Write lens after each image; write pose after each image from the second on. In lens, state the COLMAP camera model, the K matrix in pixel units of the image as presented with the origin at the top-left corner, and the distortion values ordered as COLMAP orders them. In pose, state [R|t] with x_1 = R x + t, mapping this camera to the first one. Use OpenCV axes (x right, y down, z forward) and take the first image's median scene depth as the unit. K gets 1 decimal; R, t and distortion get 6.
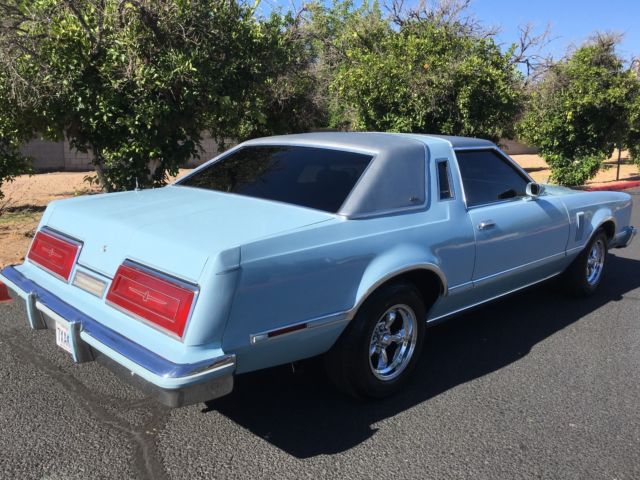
lens RADIAL K [[542.2, 0, 322.4], [0, 542.2, 240.6], [0, 0, 1]] dist [0.082369, -0.139925]
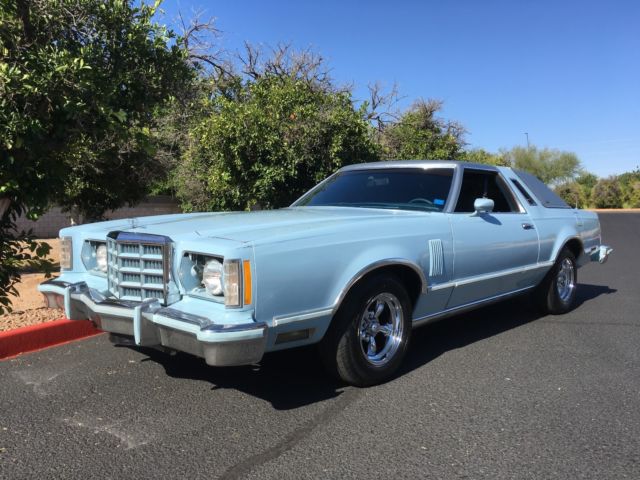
lens RADIAL K [[542.2, 0, 322.4], [0, 542.2, 240.6], [0, 0, 1]] dist [0.082369, -0.139925]
pose [[0.940023, -0.041451, 0.338584, -0.099548], [0.086166, 0.989254, -0.118118, 0.019155], [-0.330050, 0.140208, 0.933493, 0.114012]]
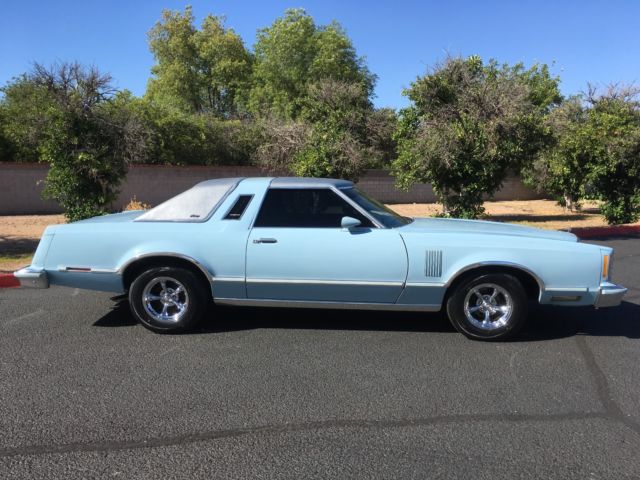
lens RADIAL K [[542.2, 0, 322.4], [0, 542.2, 240.6], [0, 0, 1]] dist [0.082369, -0.139925]
pose [[0.973012, 0.015008, -0.230268, -0.254712], [-0.032455, 0.996864, -0.072170, 0.119940], [0.228462, 0.077696, 0.970447, -0.659297]]
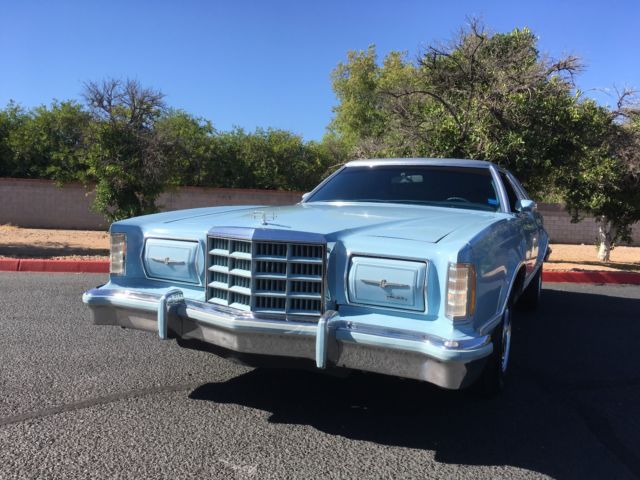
lens RADIAL K [[542.2, 0, 322.4], [0, 542.2, 240.6], [0, 0, 1]] dist [0.082369, -0.139925]
pose [[0.792444, 0.038513, -0.608727, 0.130307], [-0.135894, 0.984067, -0.114648, 0.101522], [0.594613, 0.173575, 0.785052, -0.234182]]
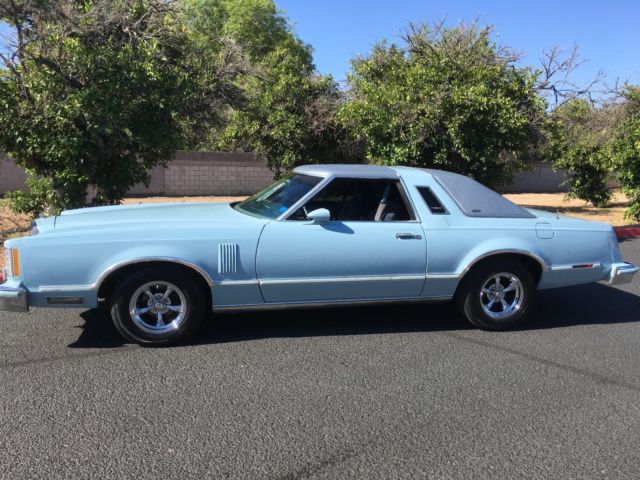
lens RADIAL K [[542.2, 0, 322.4], [0, 542.2, 240.6], [0, 0, 1]] dist [0.082369, -0.139925]
pose [[0.965224, 0.042926, -0.257876, 0.281141], [-0.056701, 0.997321, -0.046217, -0.004324], [0.255202, 0.059232, 0.965072, 0.022824]]
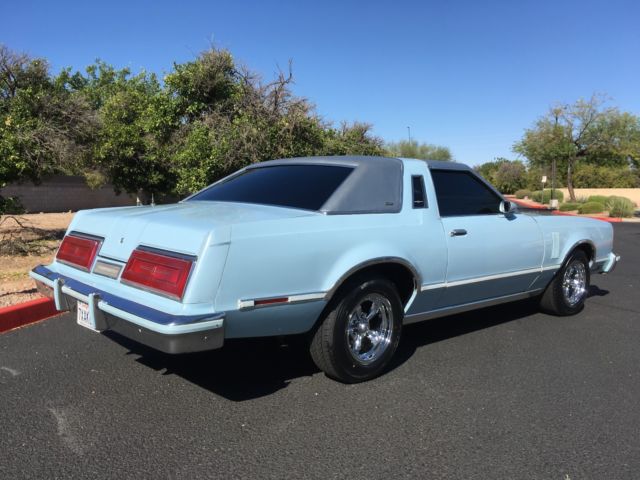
lens RADIAL K [[542.2, 0, 322.4], [0, 542.2, 240.6], [0, 0, 1]] dist [0.082369, -0.139925]
pose [[0.847310, -0.057563, 0.527969, -0.726669], [0.105709, 0.992497, -0.061437, 0.105597], [-0.520472, 0.107867, 0.847038, -0.472510]]
